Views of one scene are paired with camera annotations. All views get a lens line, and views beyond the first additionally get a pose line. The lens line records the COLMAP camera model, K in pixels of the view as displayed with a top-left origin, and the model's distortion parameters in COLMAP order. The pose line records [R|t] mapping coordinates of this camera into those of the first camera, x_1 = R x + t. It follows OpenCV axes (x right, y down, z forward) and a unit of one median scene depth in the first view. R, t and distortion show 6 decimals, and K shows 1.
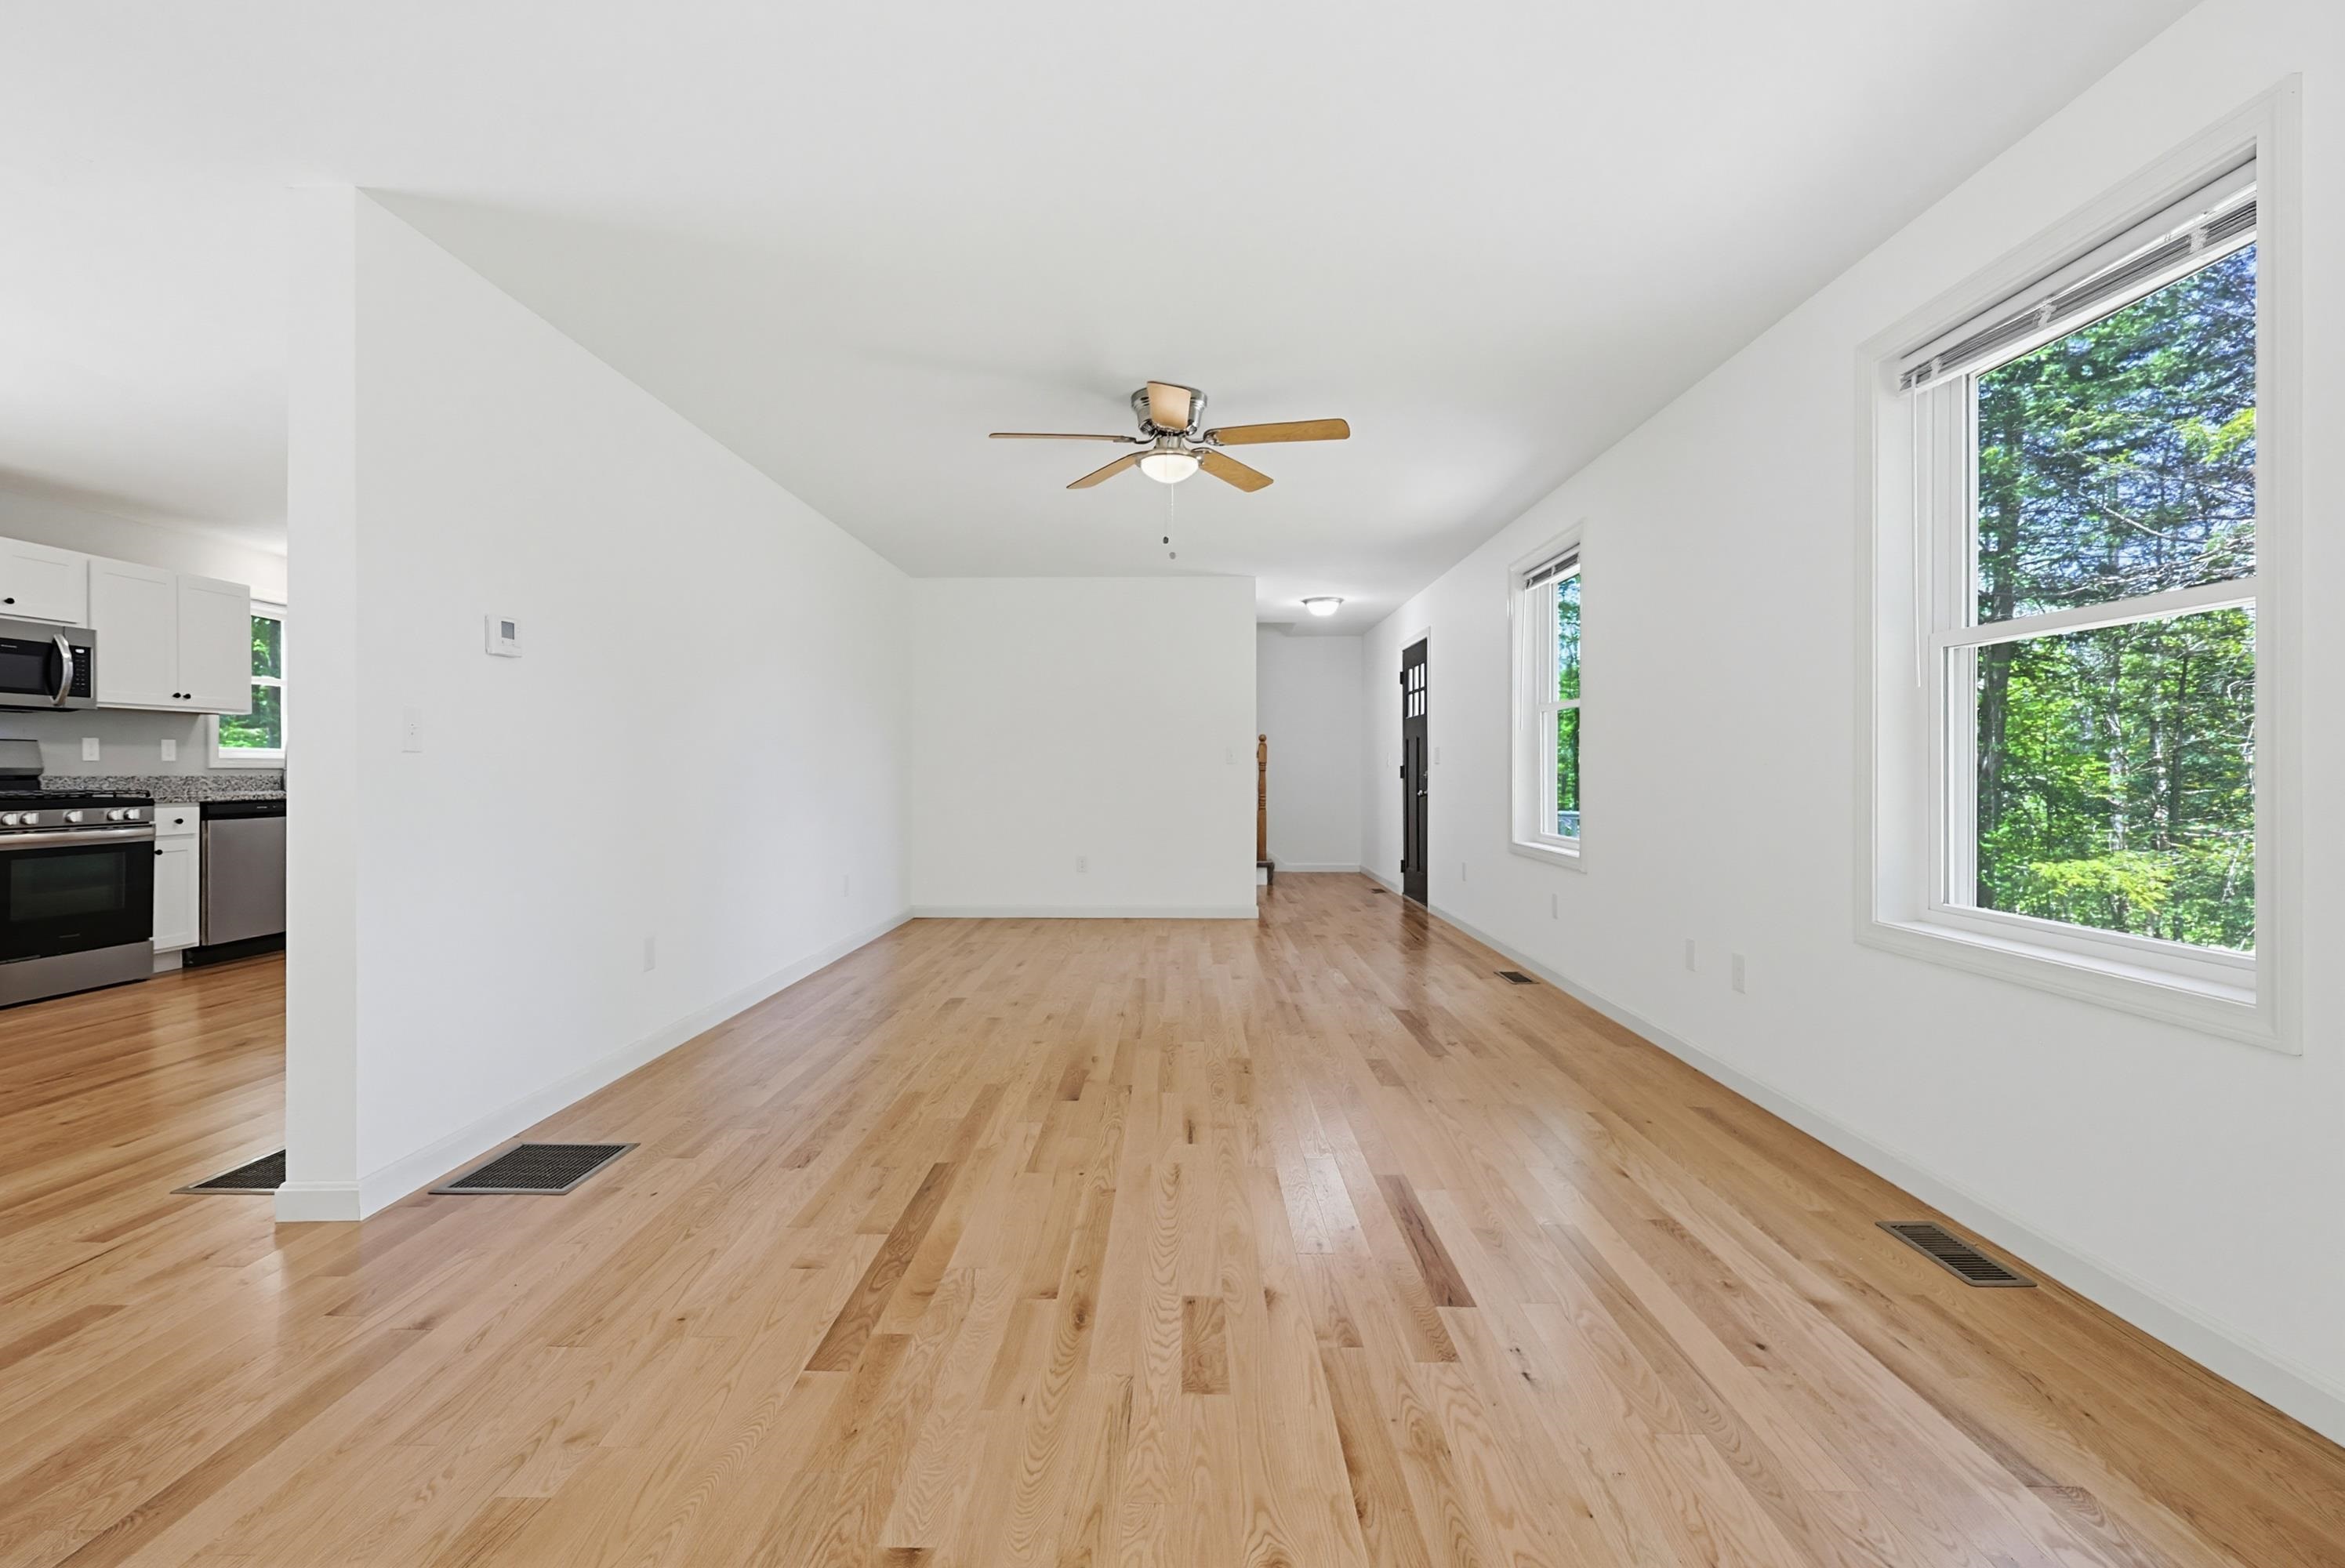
lens RADIAL K [[1027.0, 0, 1170.8], [0, 1027.0, 778.9], [0, 0, 1]] dist [-0.003746, 0.000393]
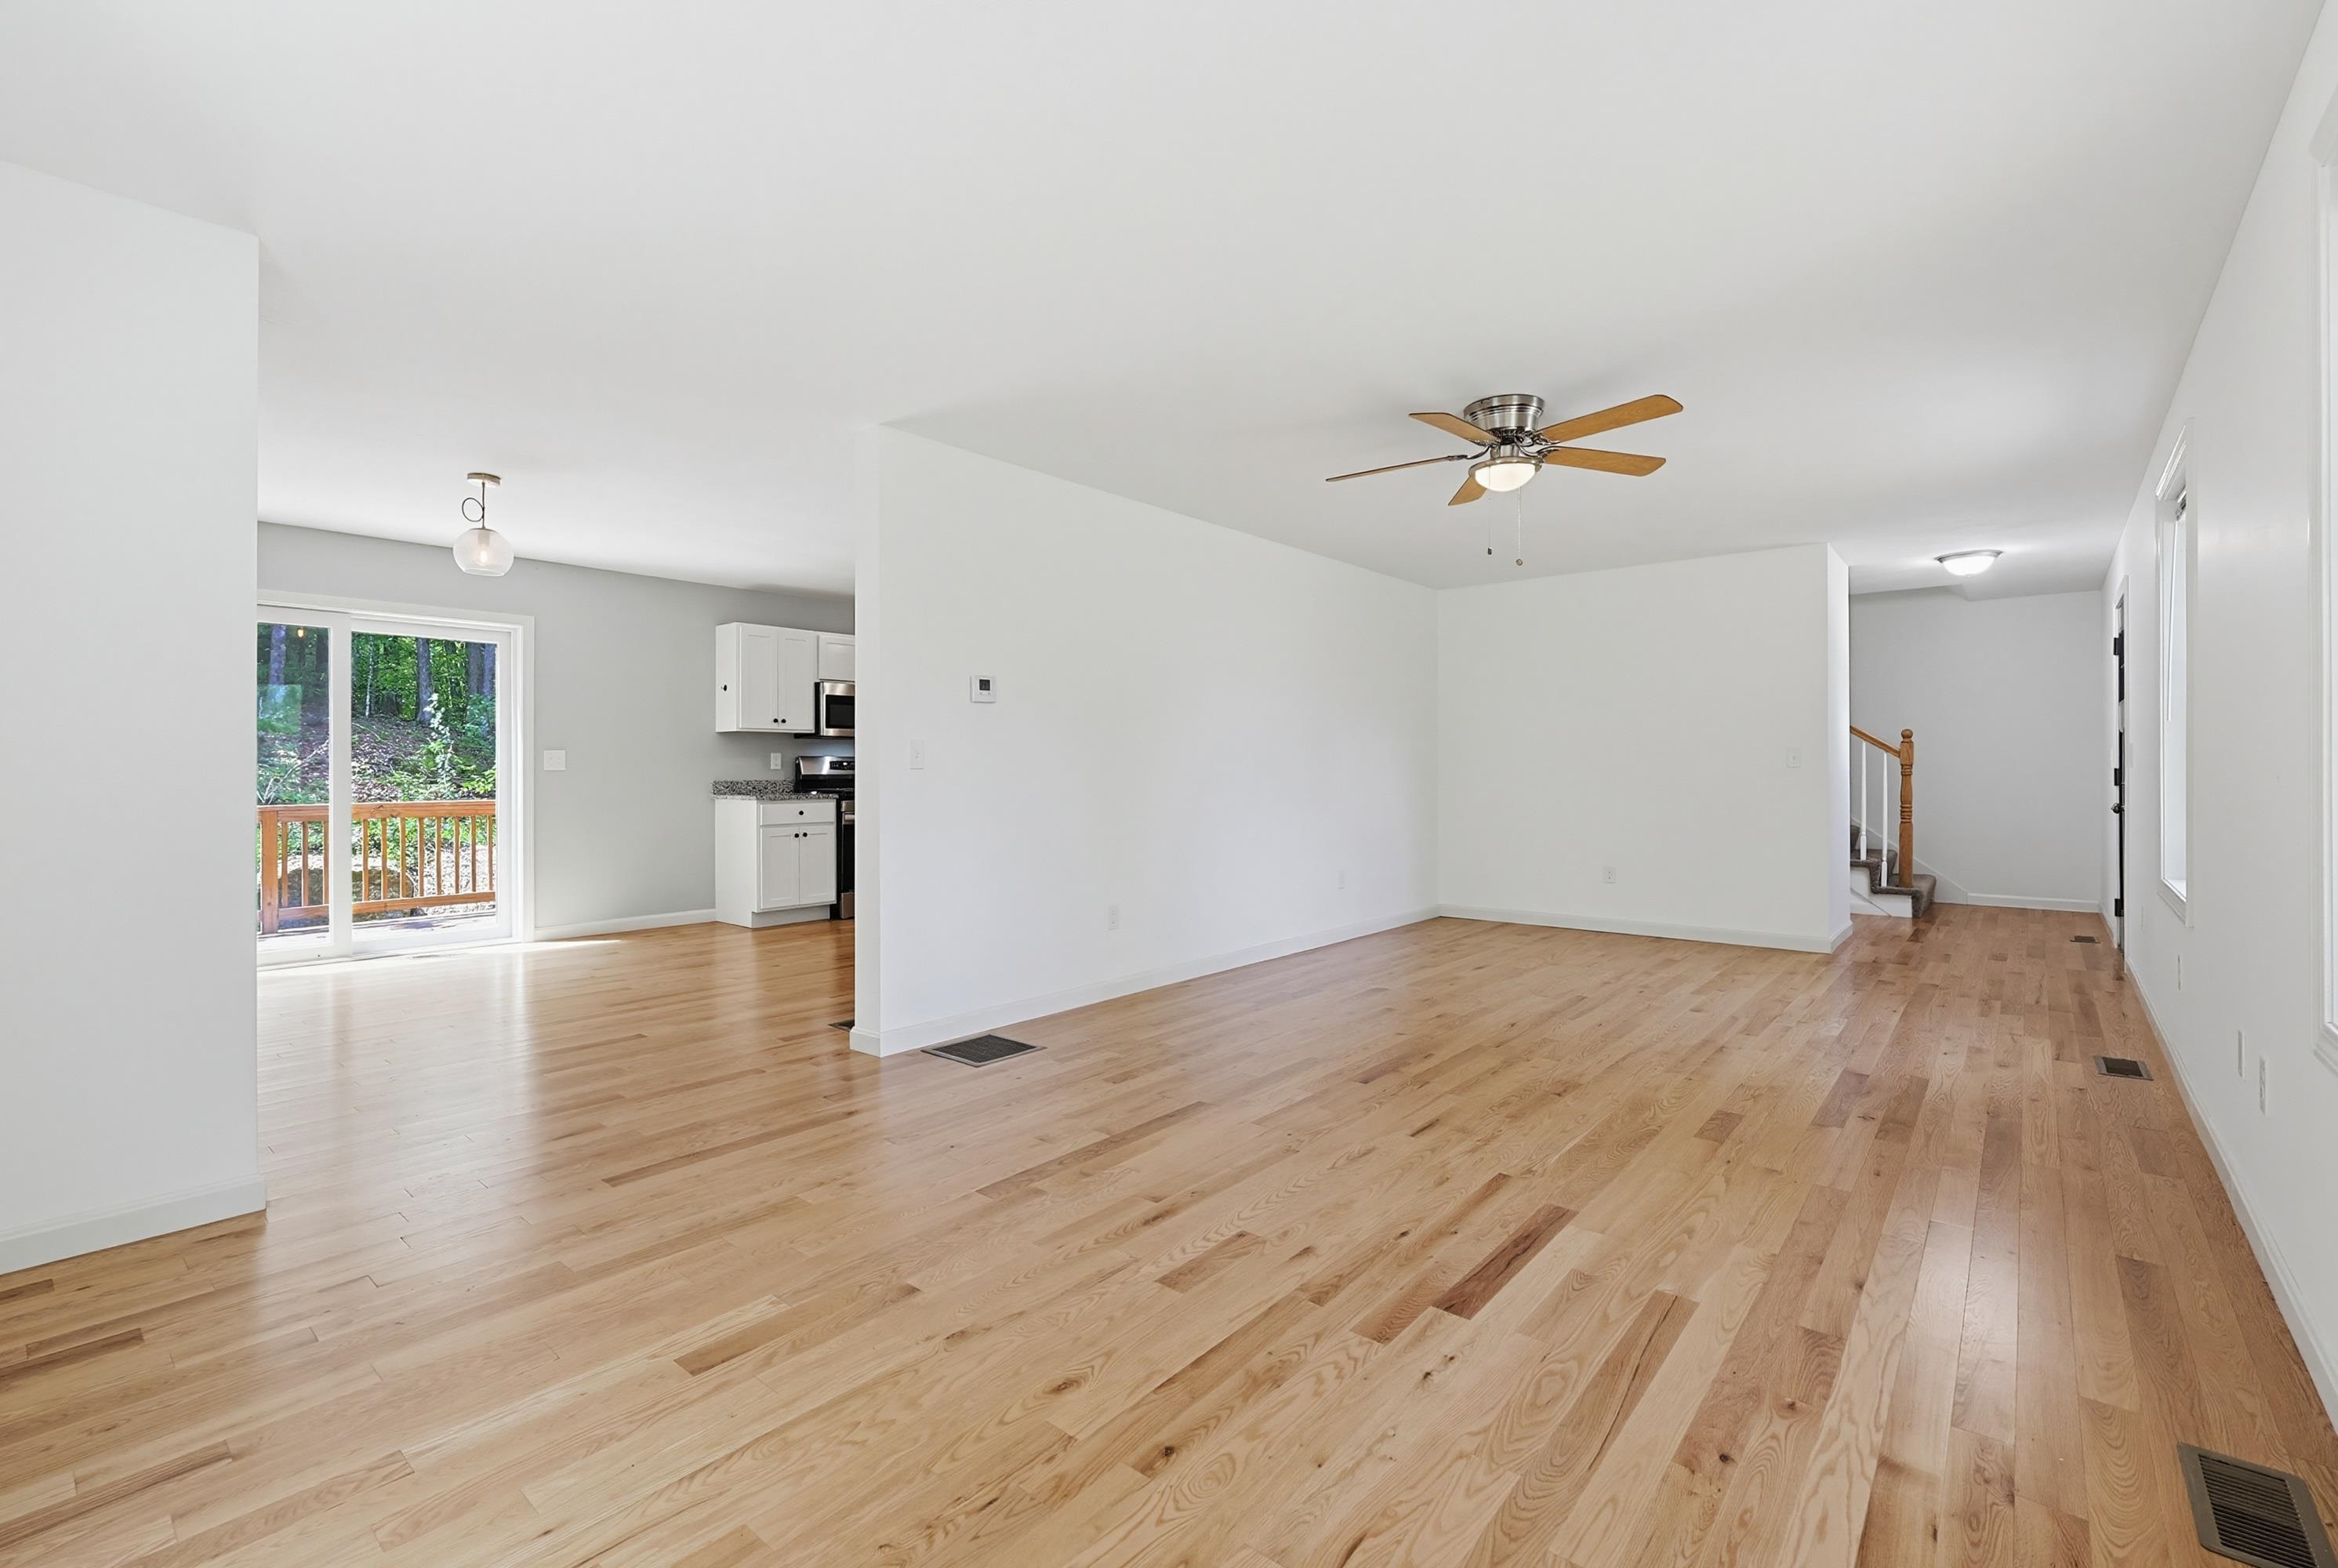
lens RADIAL K [[1023.9, 0, 1132.3], [0, 1023.9, 776.6], [0, 0, 1]] dist [-0.003746, 0.000393]
pose [[0.764248, 0.001829, -0.644920, 0.545661], [-0.003082, 0.999995, -0.000816, -0.014464], [0.644915, 0.002612, 0.764250, 0.011718]]
